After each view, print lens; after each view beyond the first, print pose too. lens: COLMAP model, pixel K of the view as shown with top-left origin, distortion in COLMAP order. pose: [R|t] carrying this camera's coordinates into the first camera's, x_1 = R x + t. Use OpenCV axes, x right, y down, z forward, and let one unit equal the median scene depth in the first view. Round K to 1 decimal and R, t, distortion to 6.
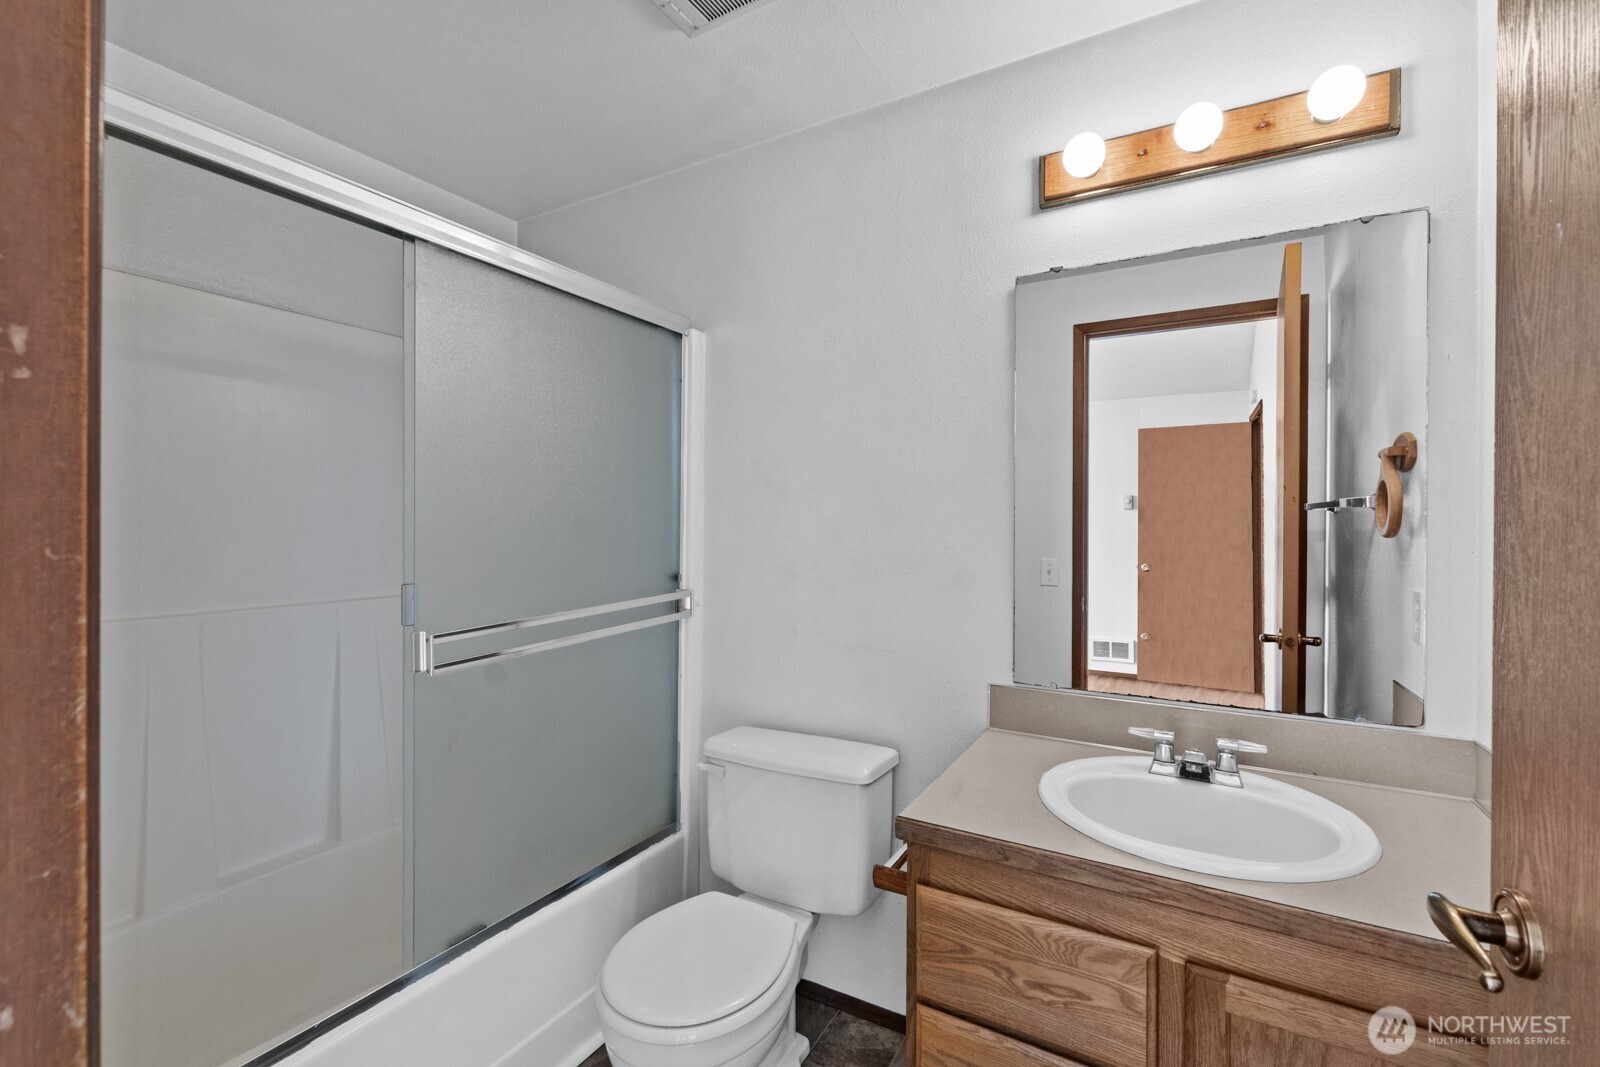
lens RADIAL K [[711.4, 0, 797.7], [0, 711.4, 525.6], [0, 0, 1]] dist [-0.003108, 0.001029]
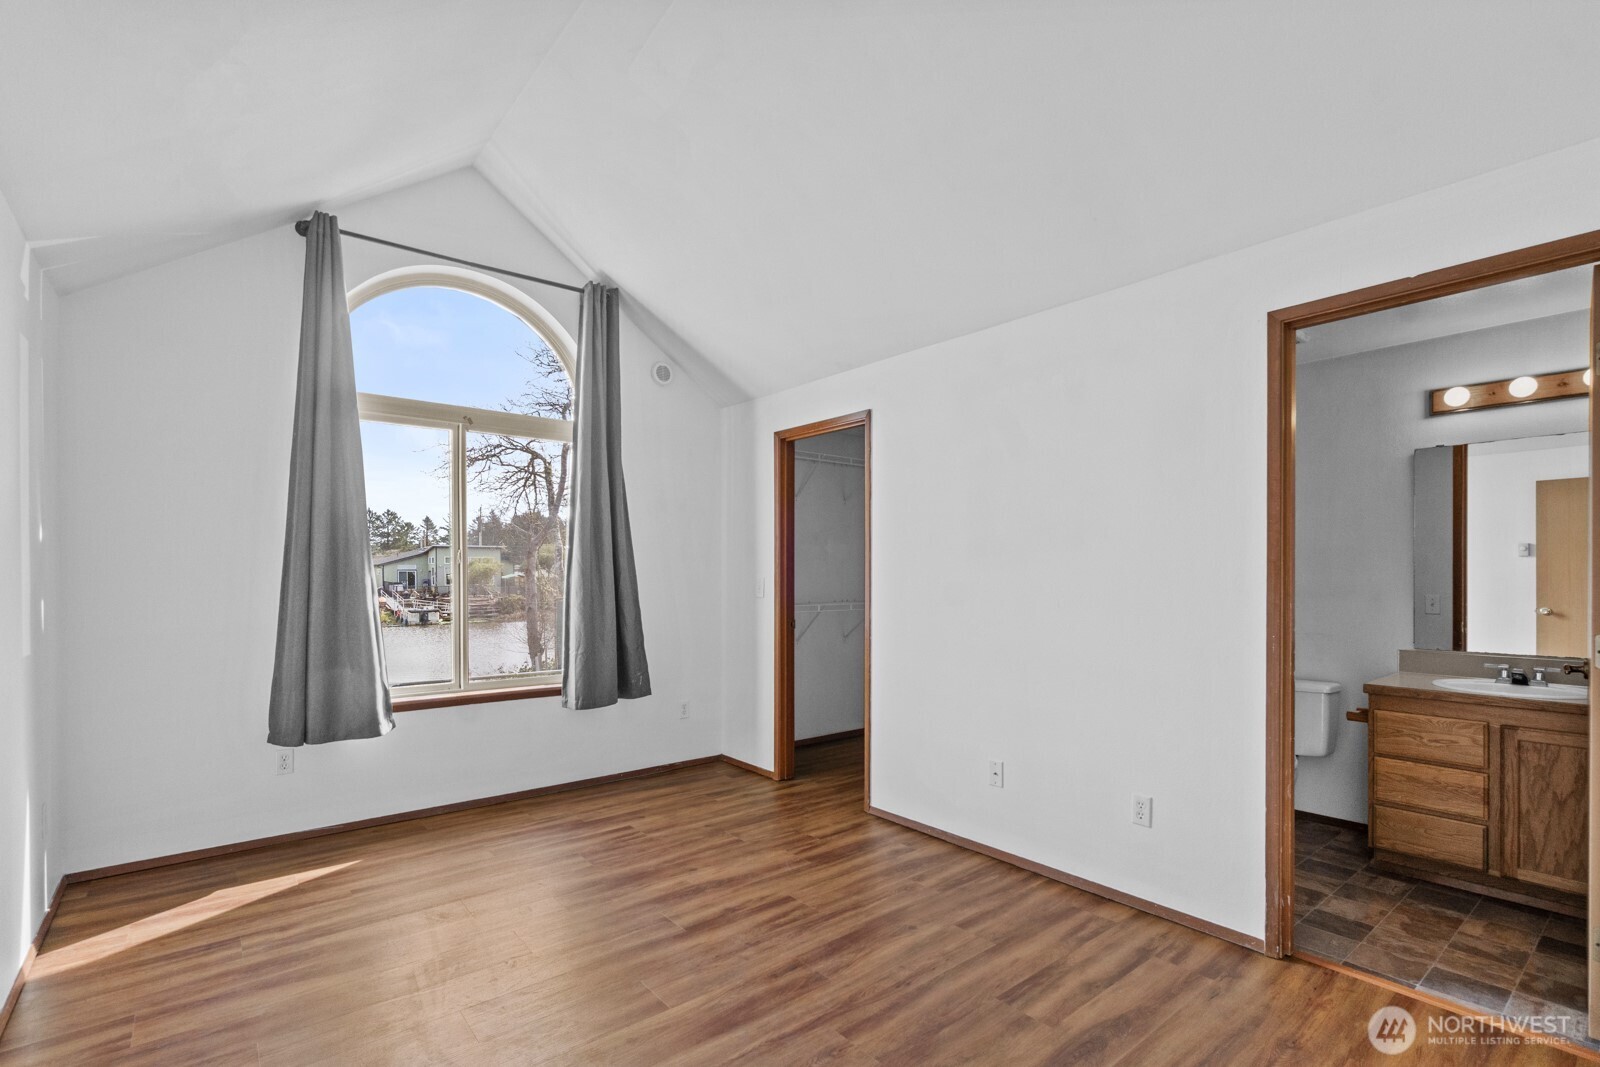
lens RADIAL K [[711.4, 0, 790.8], [0, 711.4, 587.5], [0, 0, 1]] dist [-0.003108, 0.001029]
pose [[0.925510, -0.008954, -0.378616, -0.684993], [0.012844, 0.999887, 0.007751, 0.005641], [0.378504, -0.012037, 0.925521, -1.844388]]
